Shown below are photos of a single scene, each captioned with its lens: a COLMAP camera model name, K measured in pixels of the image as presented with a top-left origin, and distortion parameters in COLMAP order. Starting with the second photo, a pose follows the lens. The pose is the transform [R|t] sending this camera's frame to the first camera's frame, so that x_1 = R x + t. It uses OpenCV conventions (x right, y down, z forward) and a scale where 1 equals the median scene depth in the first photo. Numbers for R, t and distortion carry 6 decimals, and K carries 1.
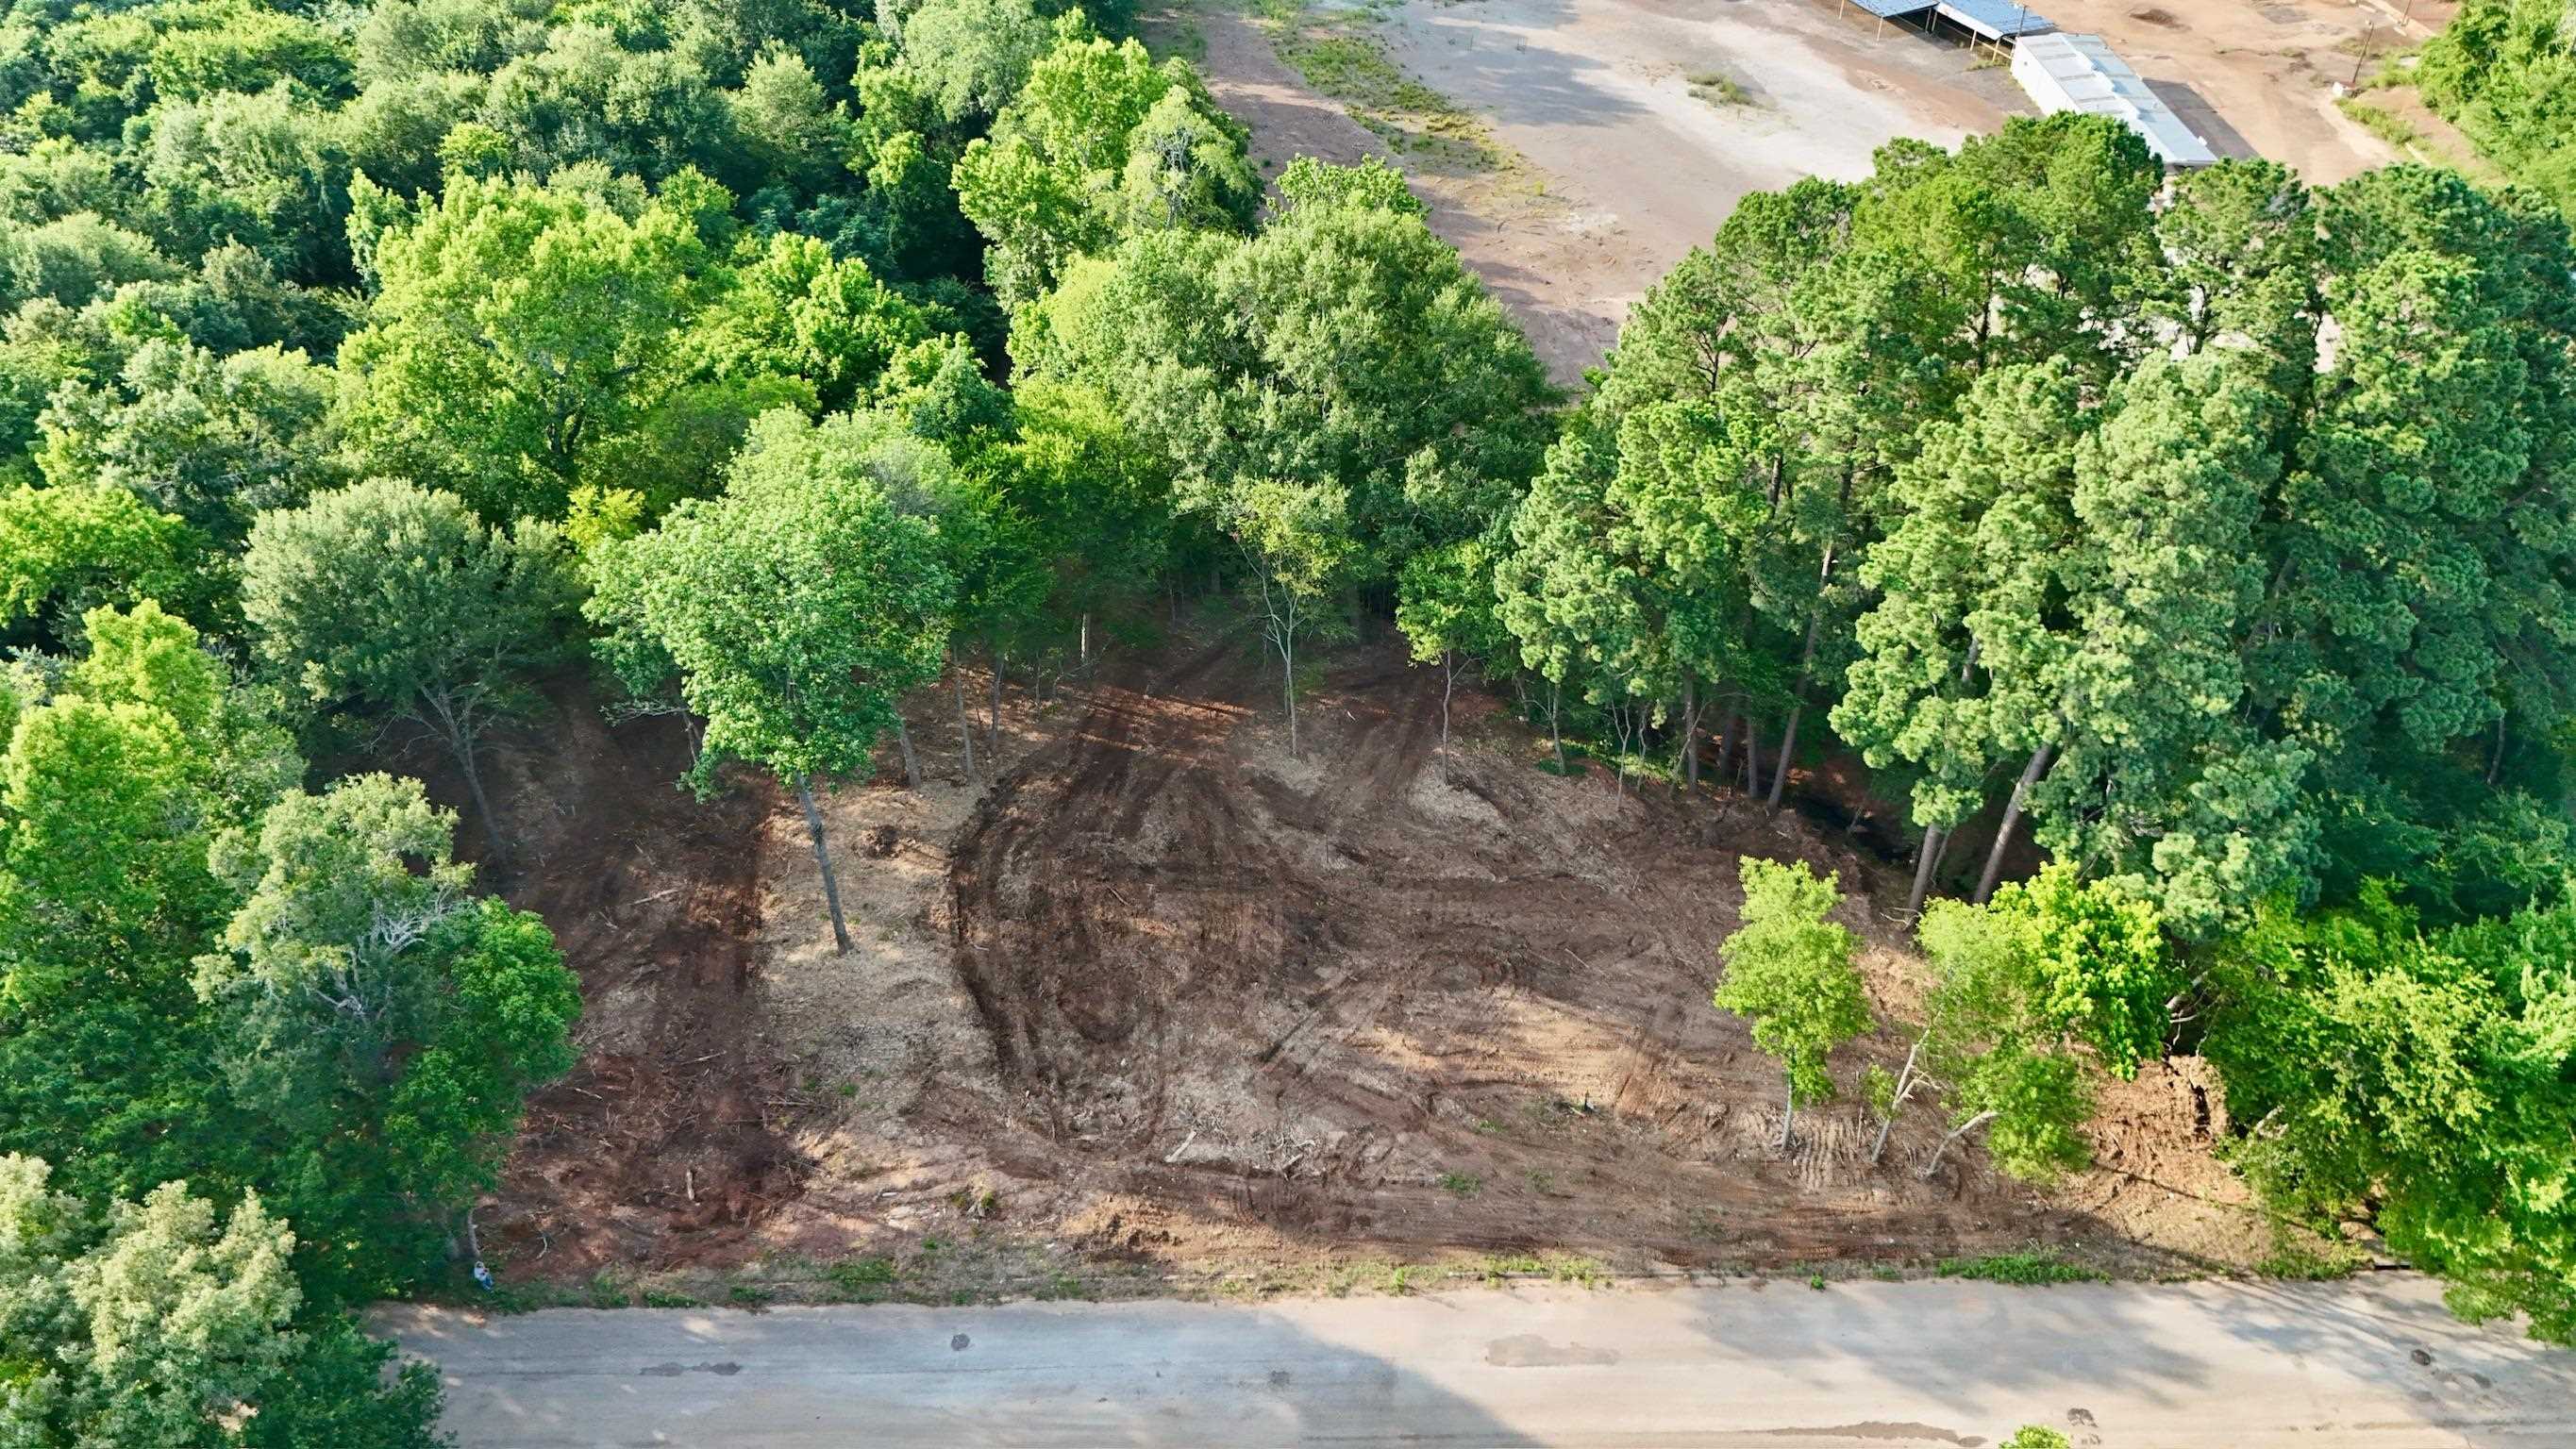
lens RADIAL K [[1913.9, 0, 1289.1], [0, 1913.9, 729.7], [0, 0, 1]] dist [0.059503, -0.056473]
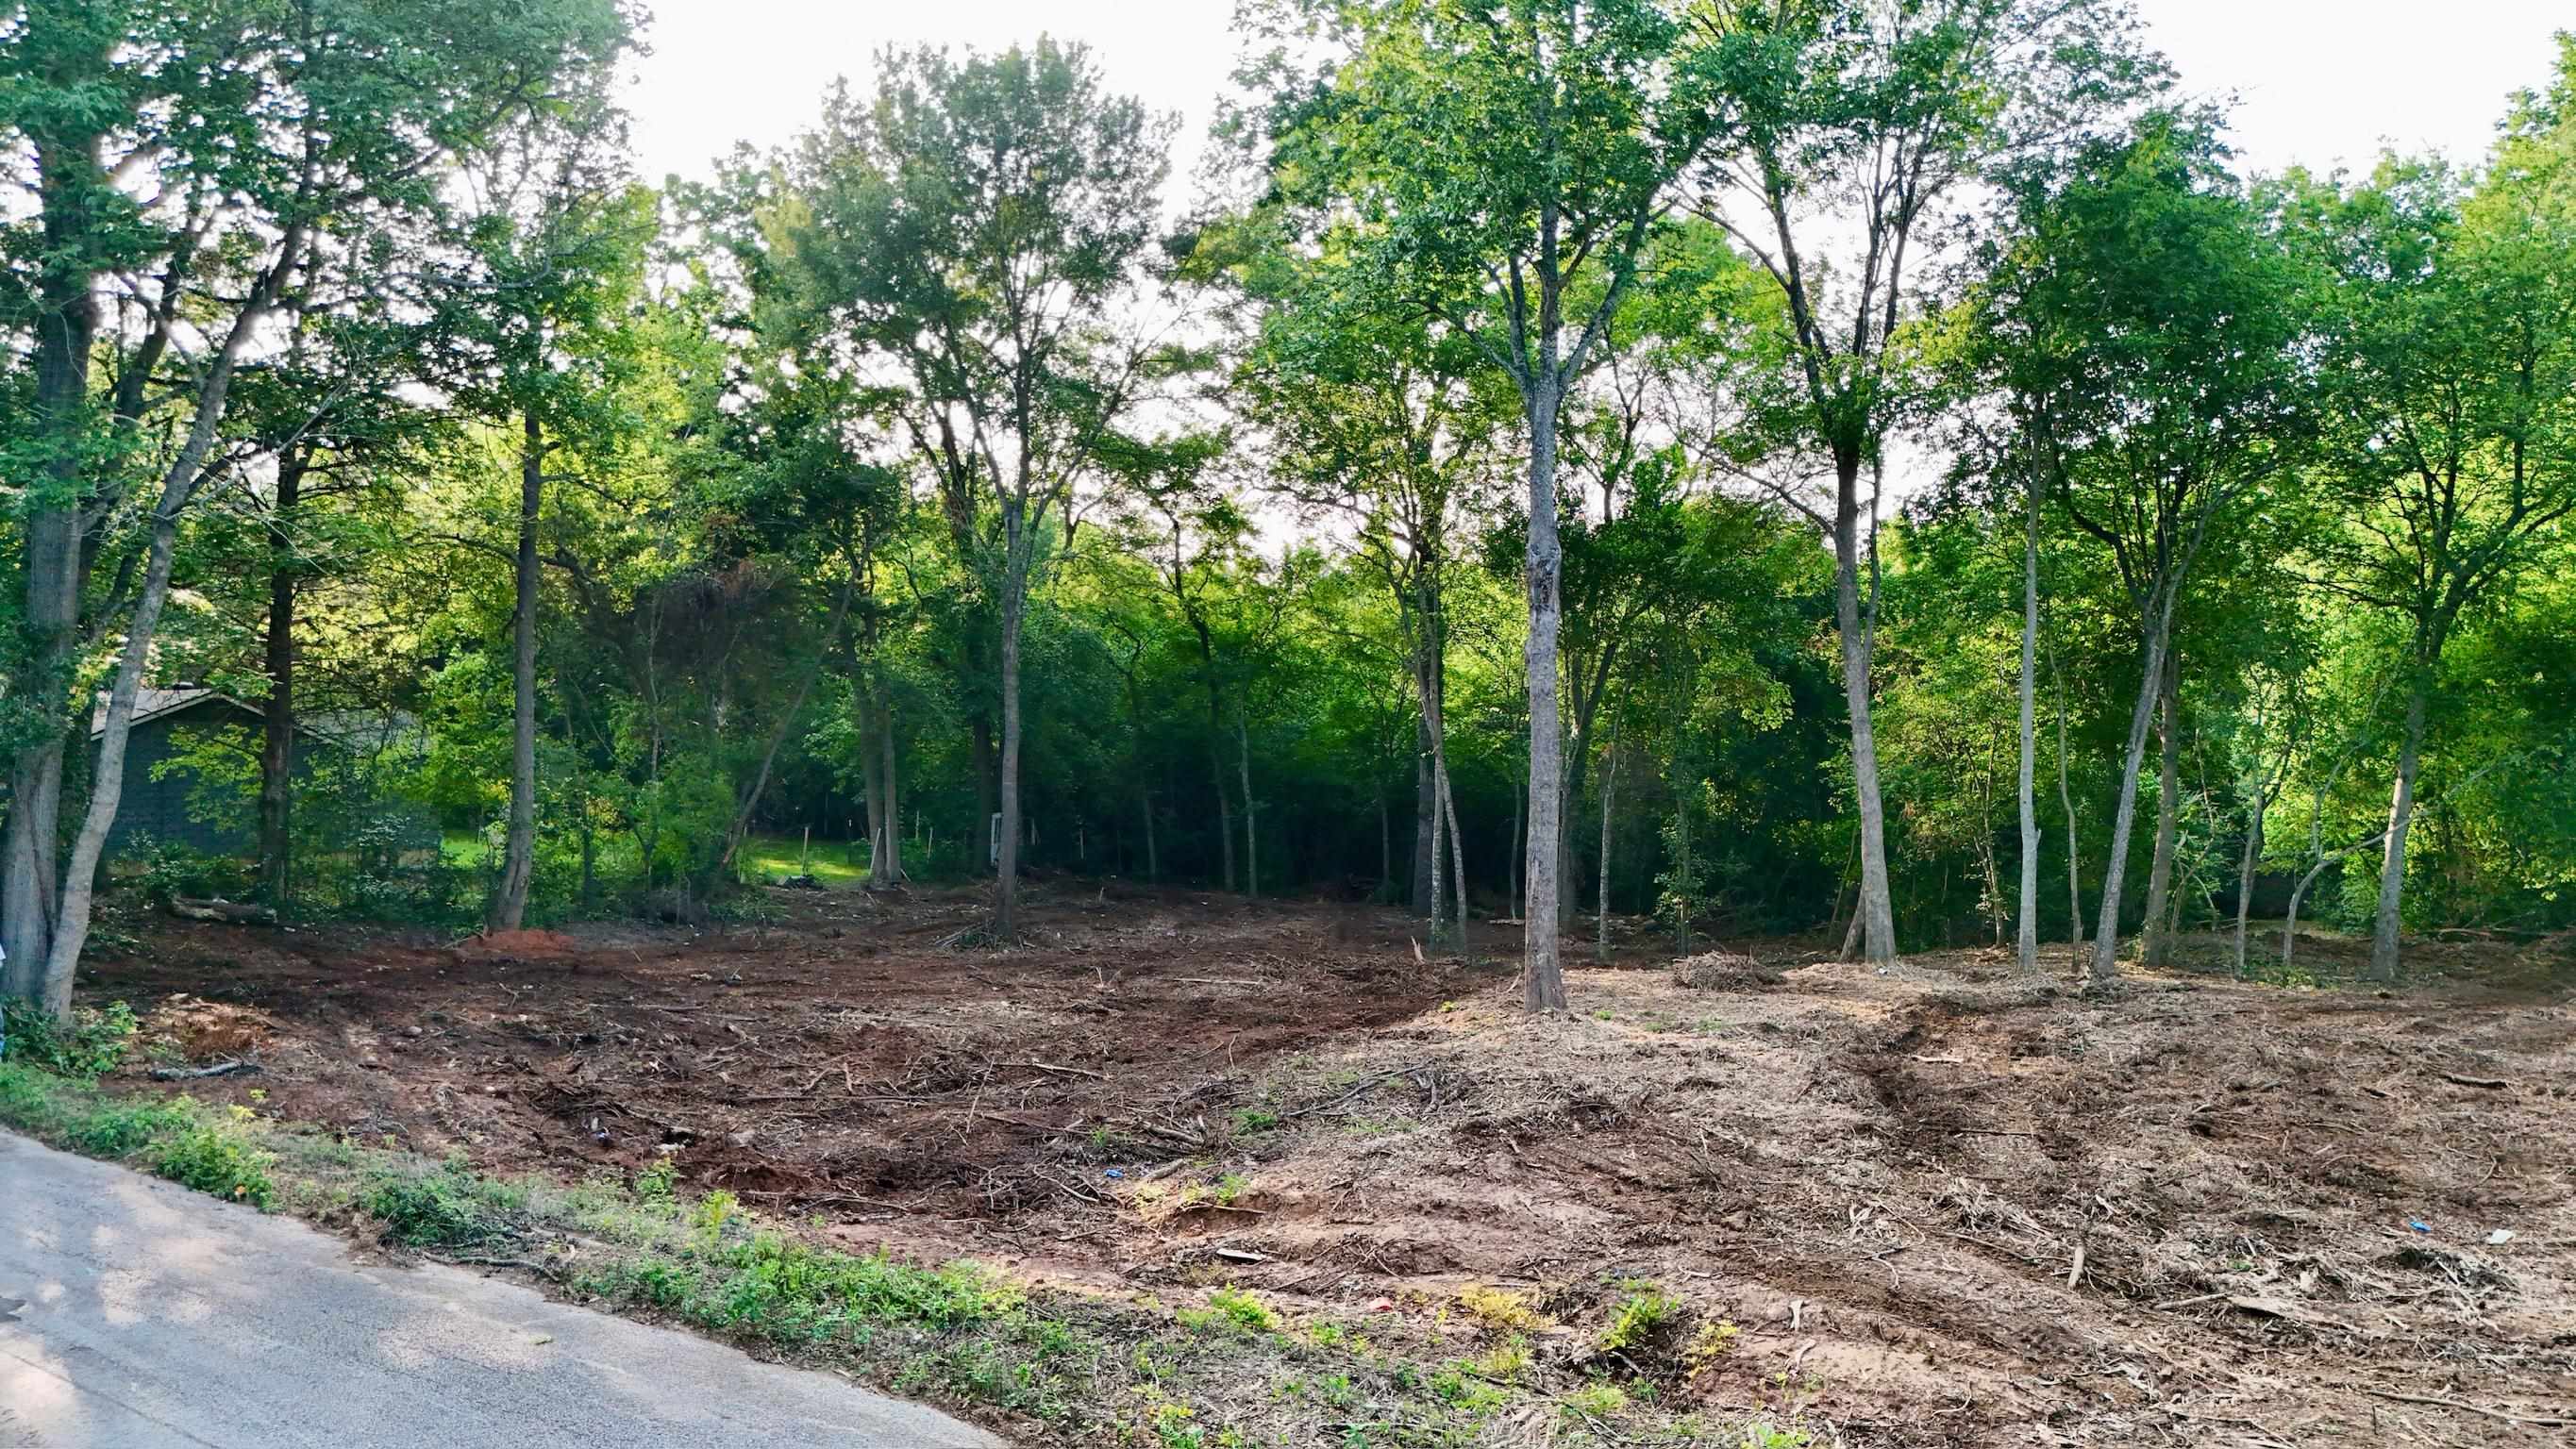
lens RADIAL K [[1913.9, 0, 1271.4], [0, 1913.9, 708.0], [0, 0, 1]] dist [0.059503, -0.056473]
pose [[0.800073, -0.000631, -0.599903, -0.069684], [-0.396078, 0.750502, -0.529027, 0.306034], [0.450562, 0.660868, 0.600206, 0.815335]]
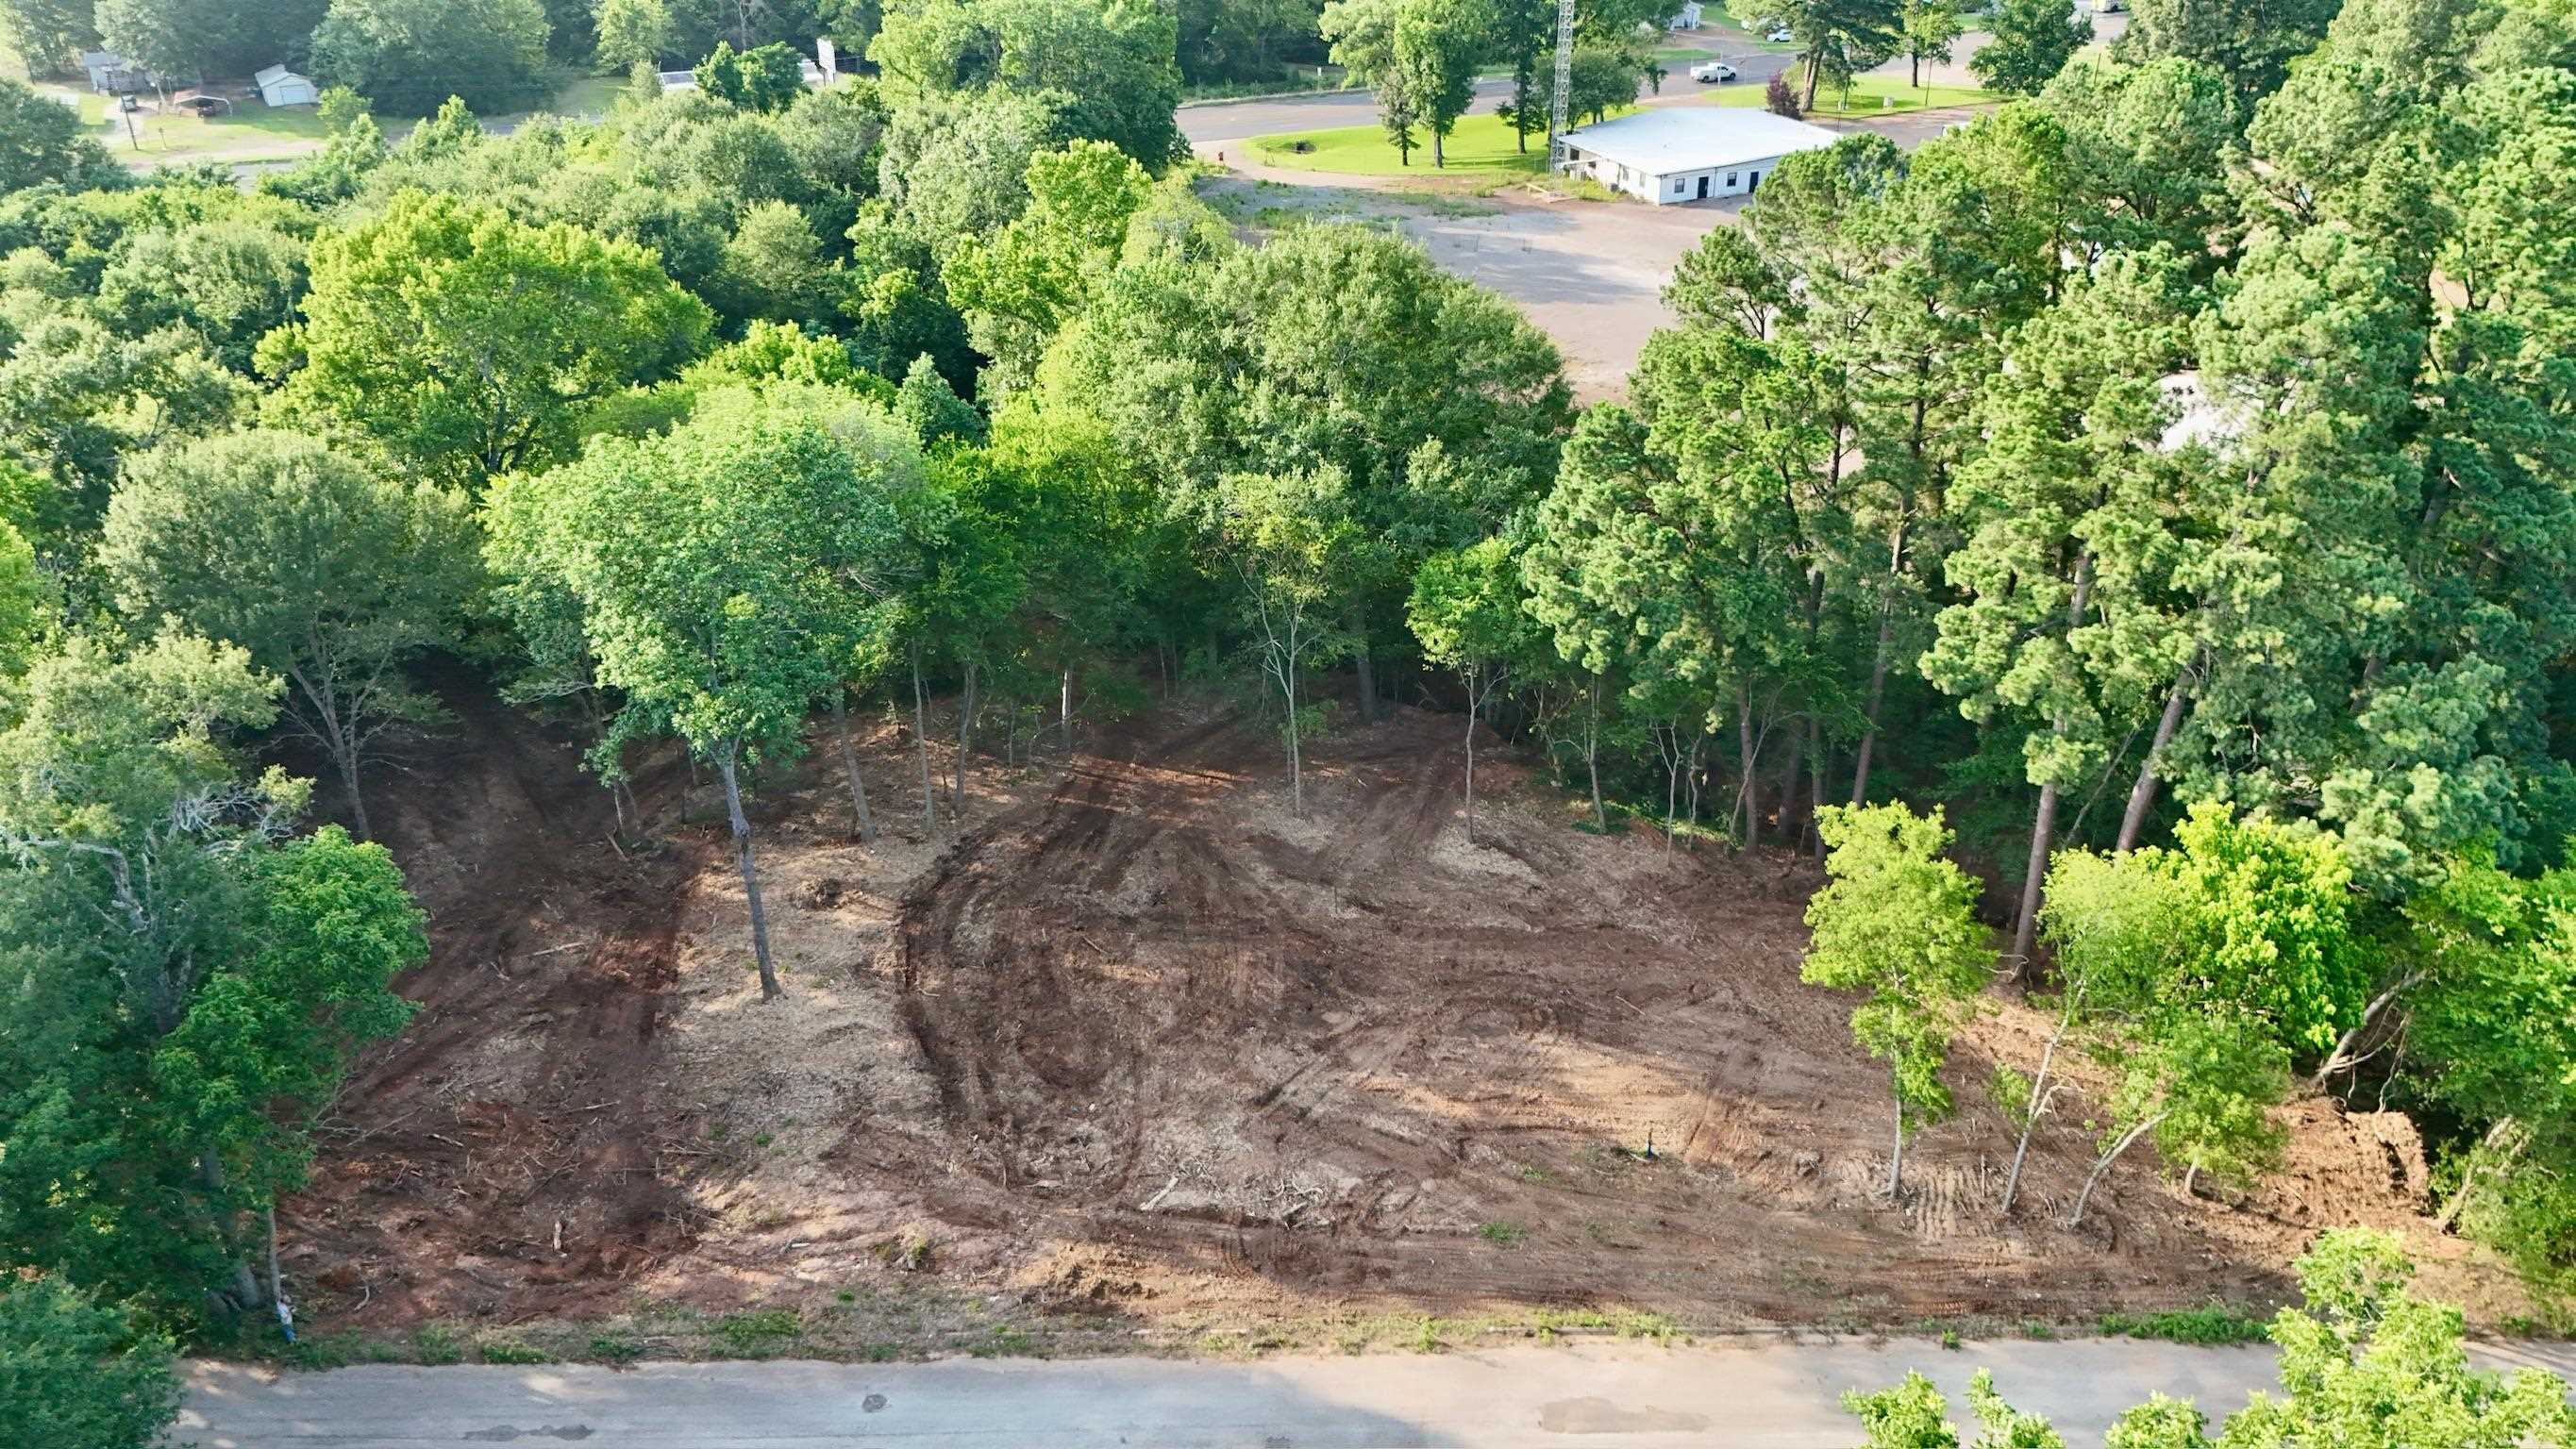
lens RADIAL K [[1913.9, 0, 1289.1], [0, 1913.9, 730.9], [0, 0, 1]] dist [0.059503, -0.056473]
pose [[0.999992, 0.001057, -0.003735, 0.002299], [-0.001760, 0.981087, -0.193558, 0.182461], [0.003460, 0.193563, 0.981082, 0.154791]]
